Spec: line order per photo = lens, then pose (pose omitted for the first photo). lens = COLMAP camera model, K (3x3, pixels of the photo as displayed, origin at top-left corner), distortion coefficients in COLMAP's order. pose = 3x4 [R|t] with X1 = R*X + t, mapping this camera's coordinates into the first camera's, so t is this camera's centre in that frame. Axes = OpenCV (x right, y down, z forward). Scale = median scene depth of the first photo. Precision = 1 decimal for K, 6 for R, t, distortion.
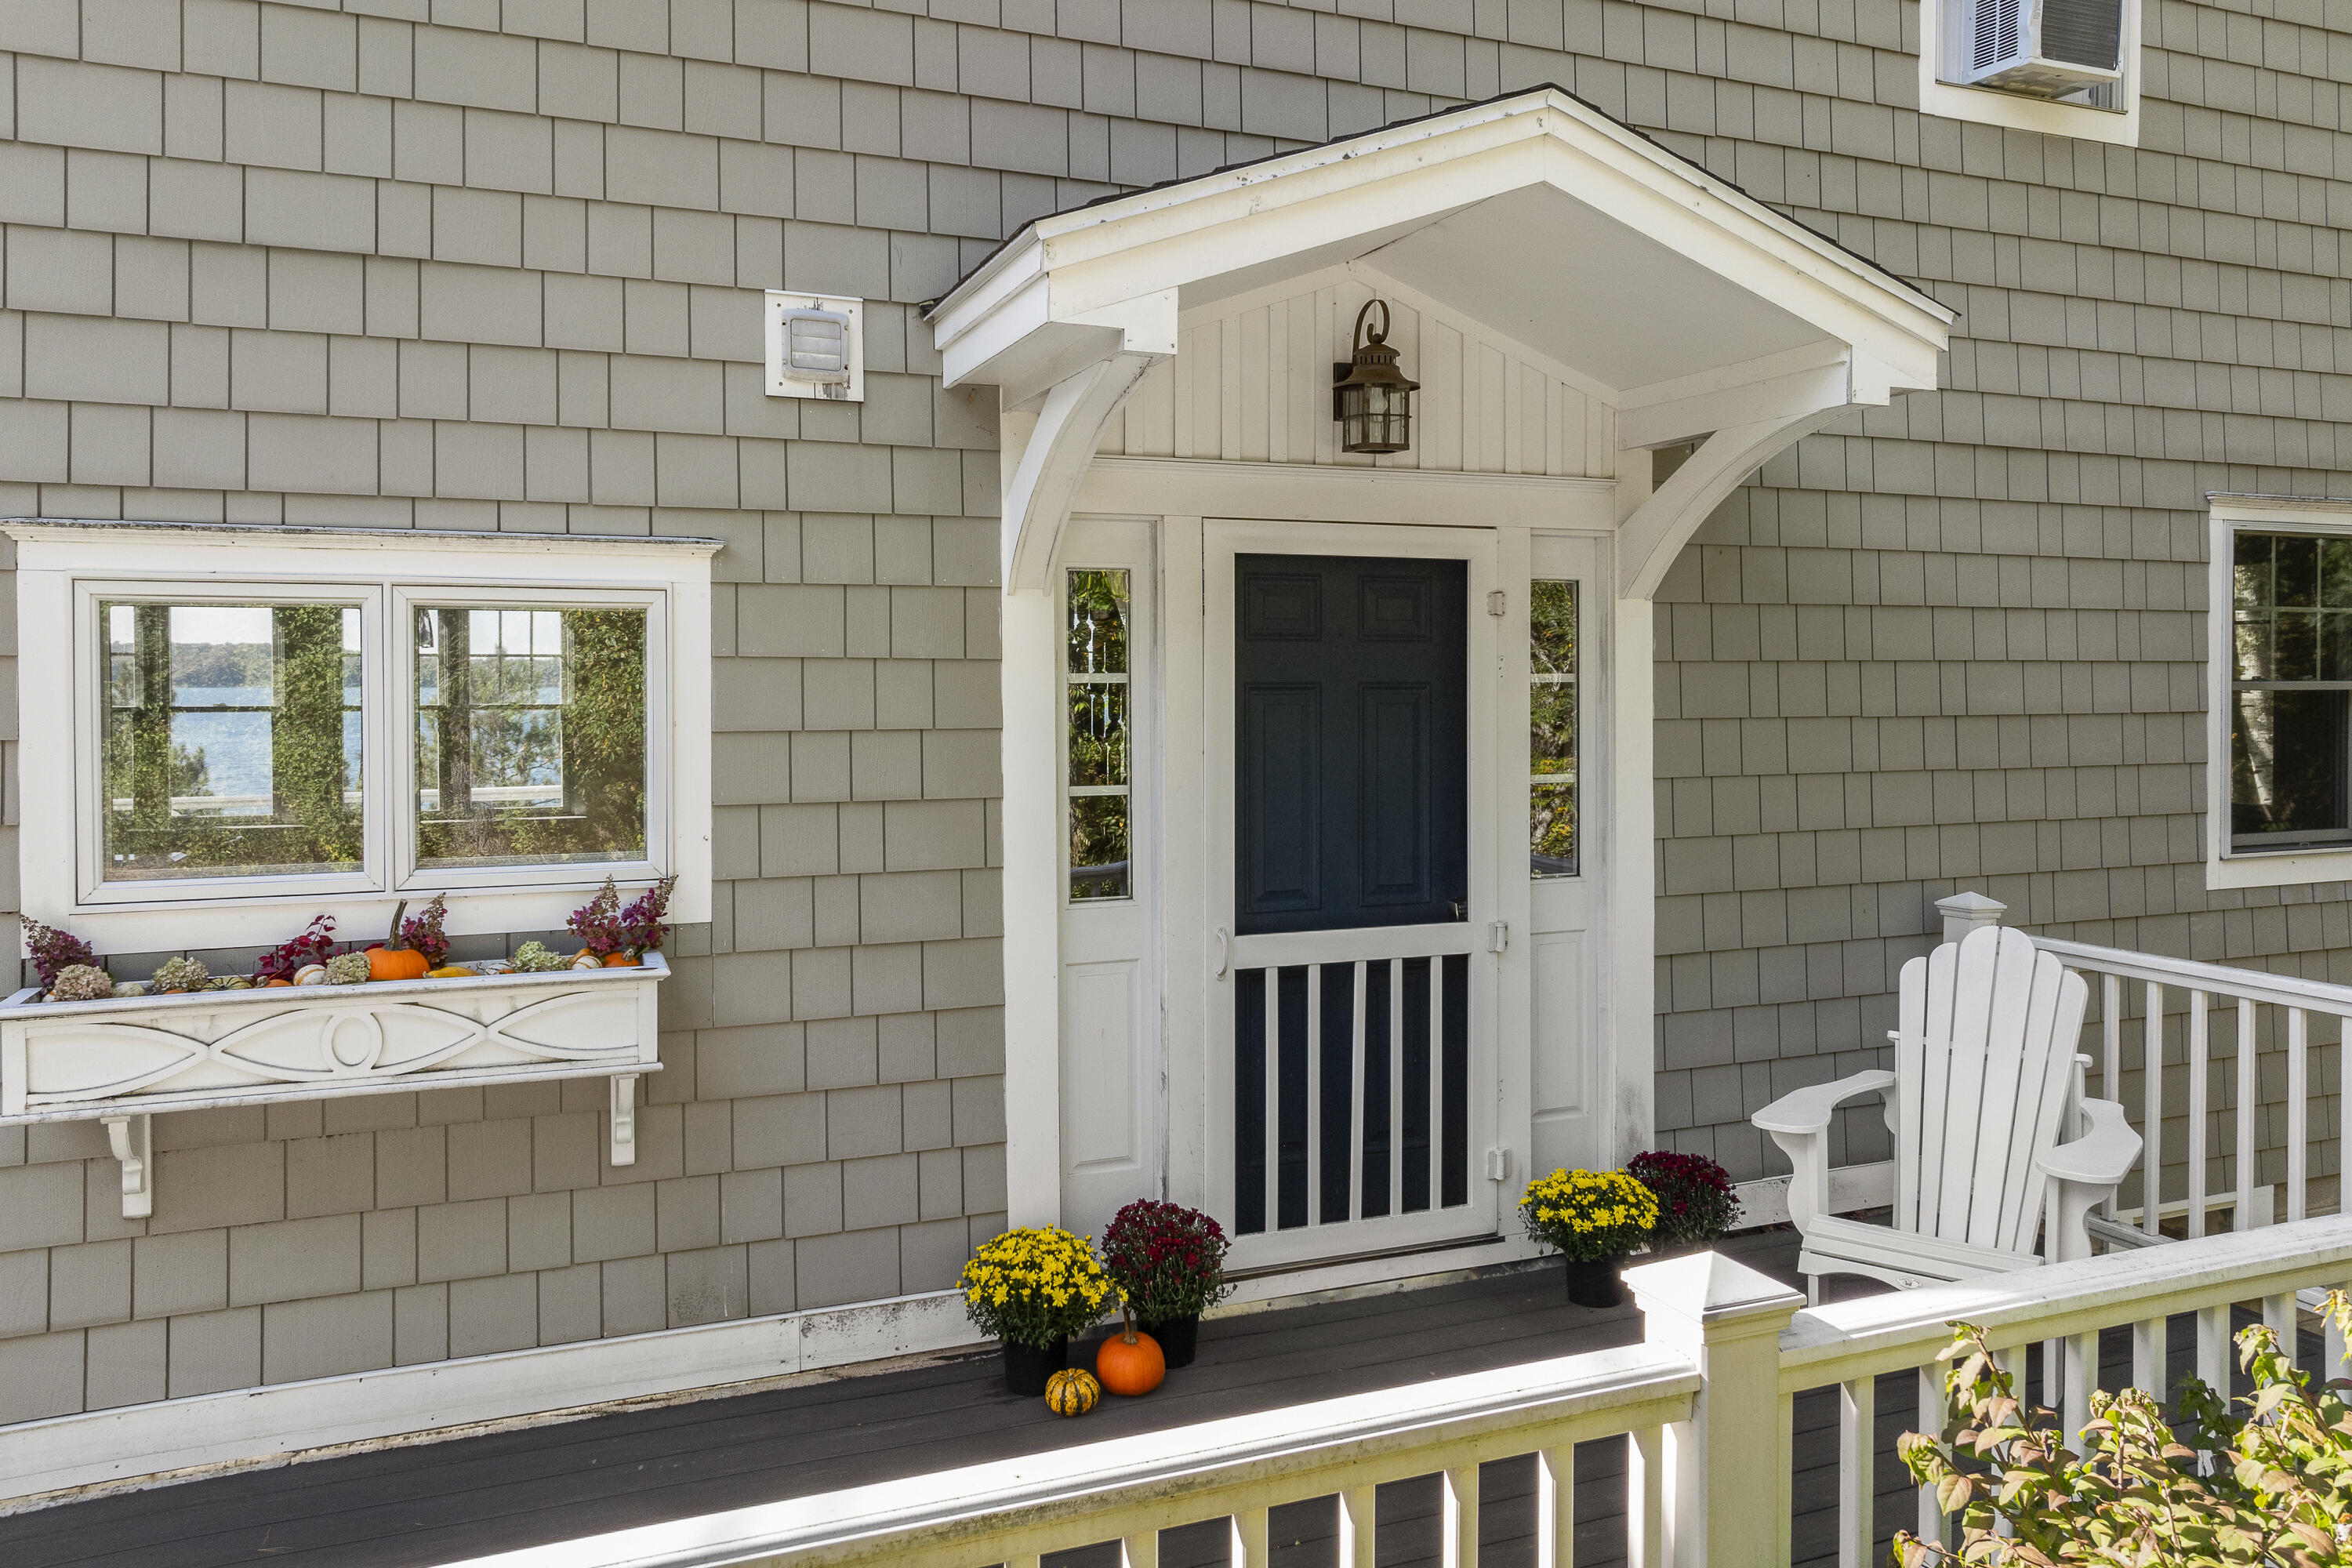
lens RADIAL K [[1646.1, 0, 1191.9], [0, 1646.1, 718.0], [0, 0, 1]] dist [-0.000764, -0.001546]
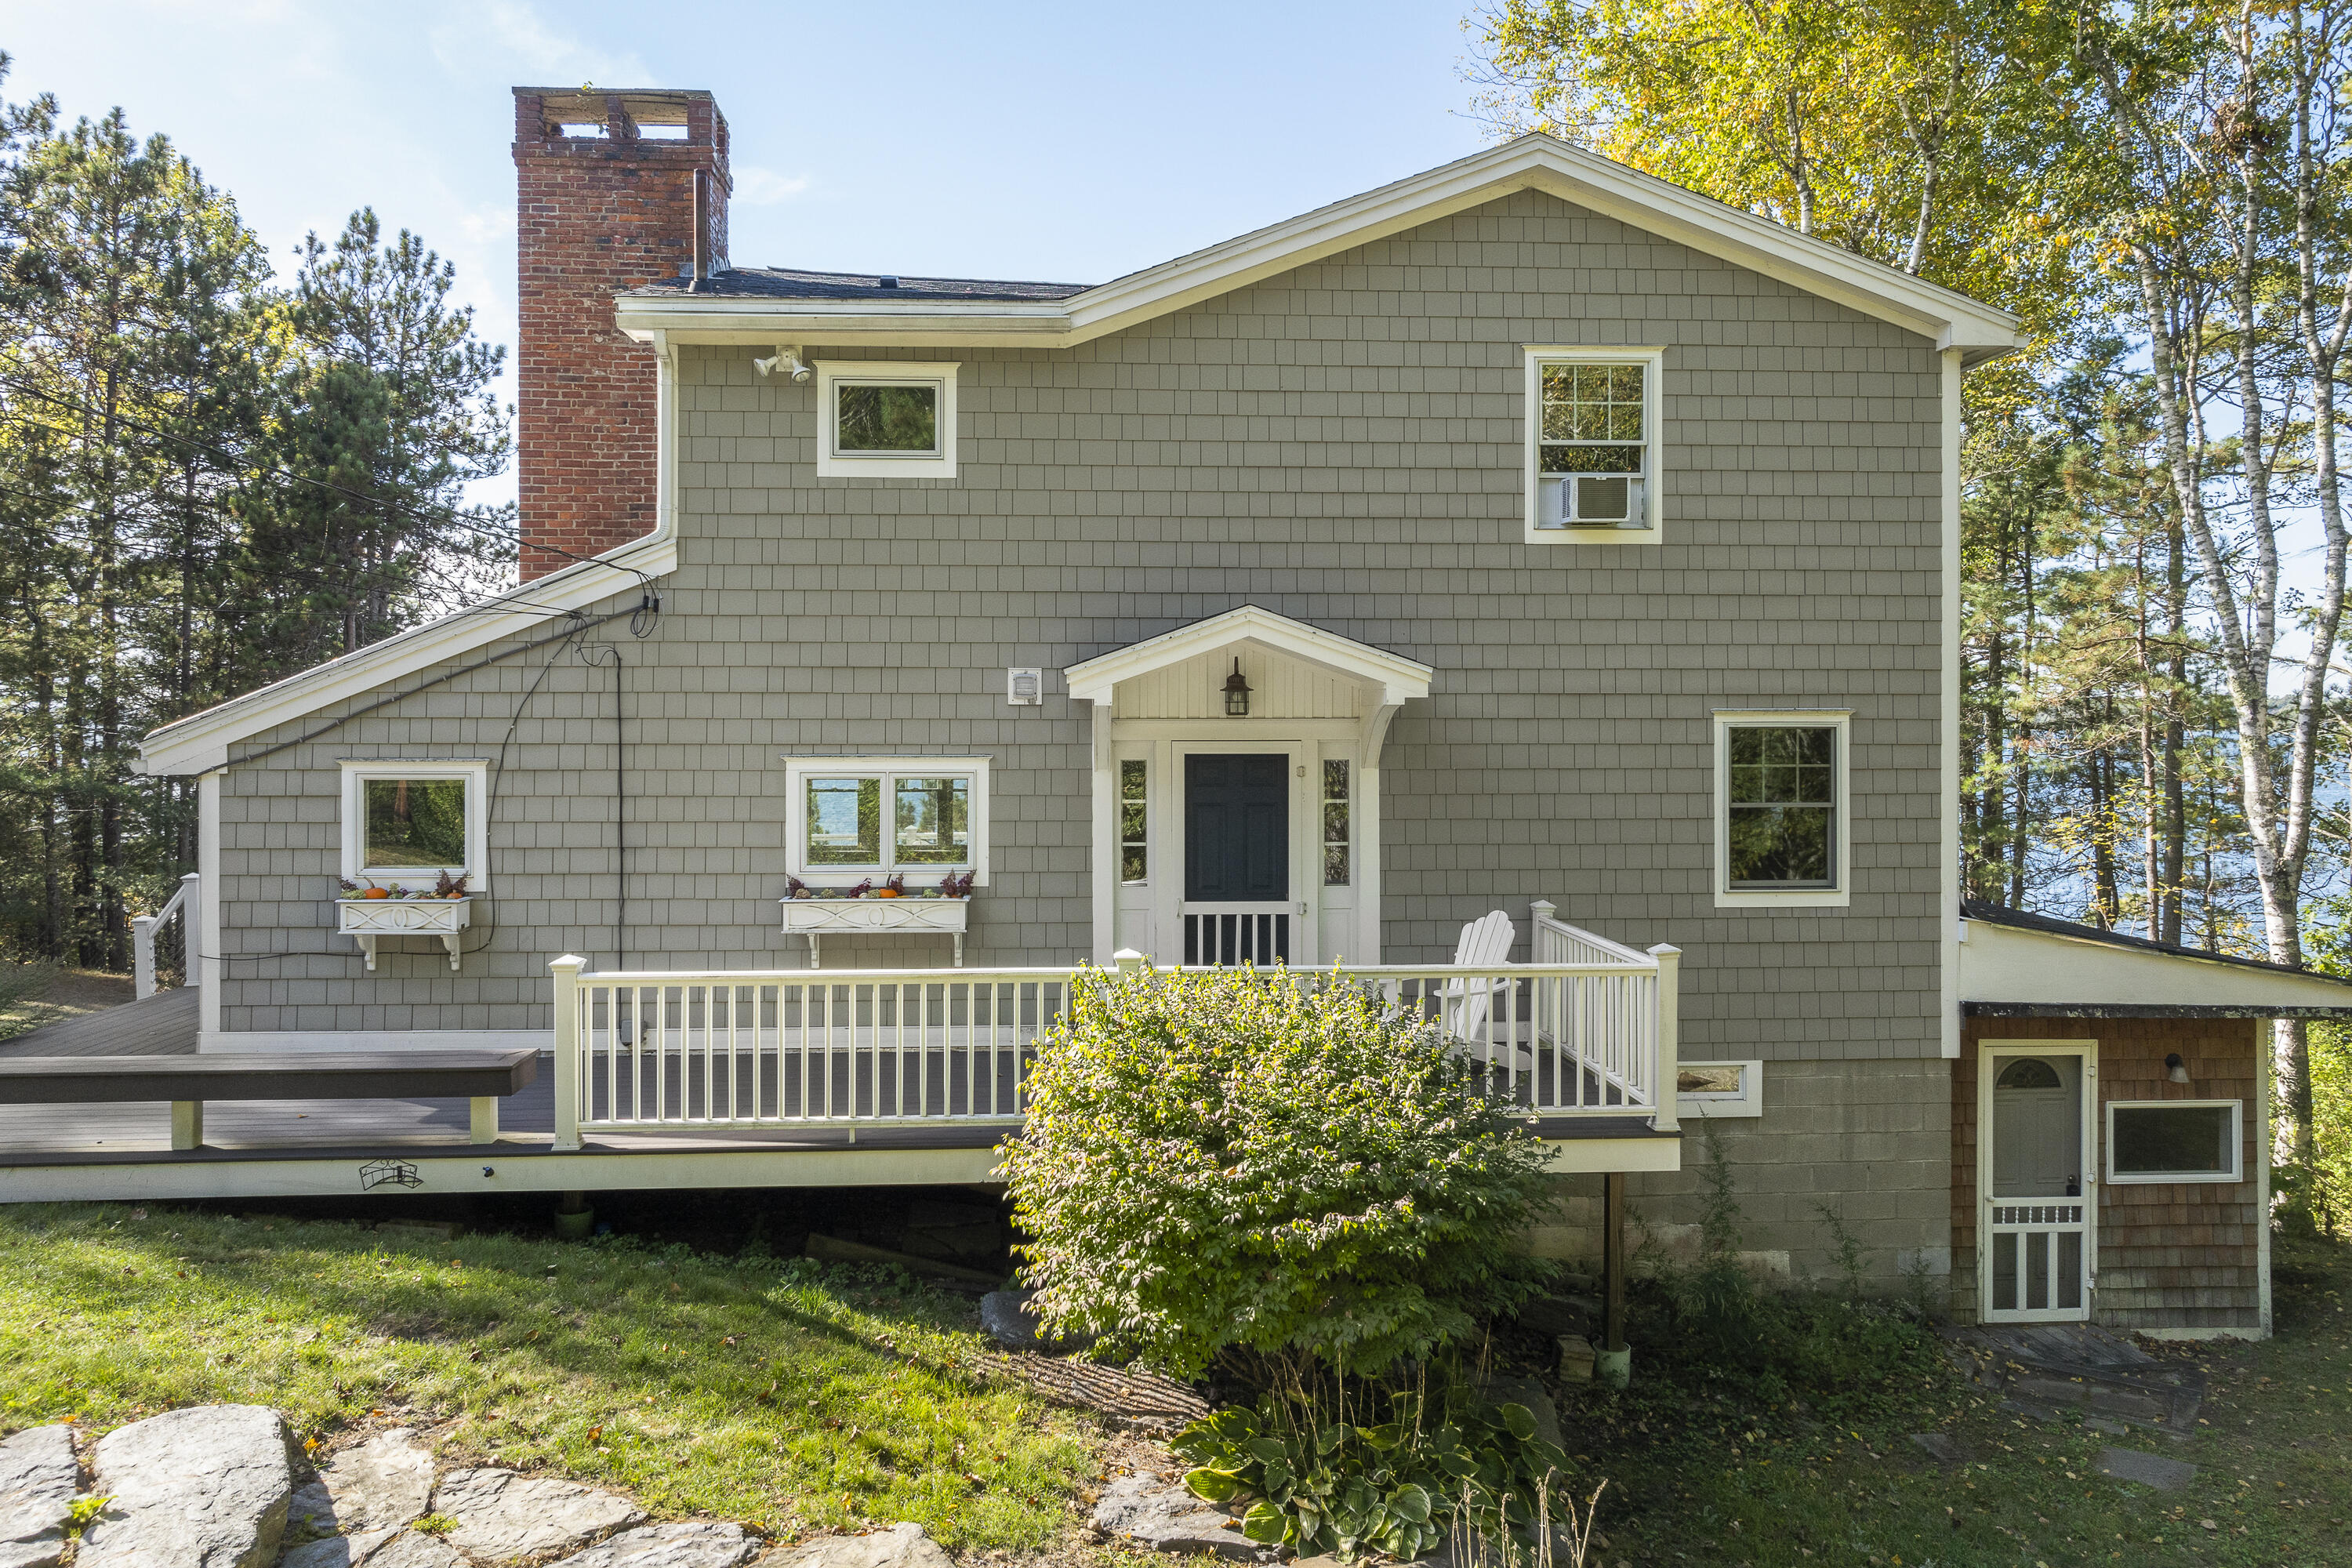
lens RADIAL K [[1646.1, 0, 1173.2], [0, 1646.1, 775.6], [0, 0, 1]] dist [-0.000764, -0.001546]
pose [[0.958071, 0.005782, -0.286473, 0.850774], [-0.008699, 0.999922, -0.008912, -0.048539], [0.286399, 0.011030, 0.958047, -1.688579]]
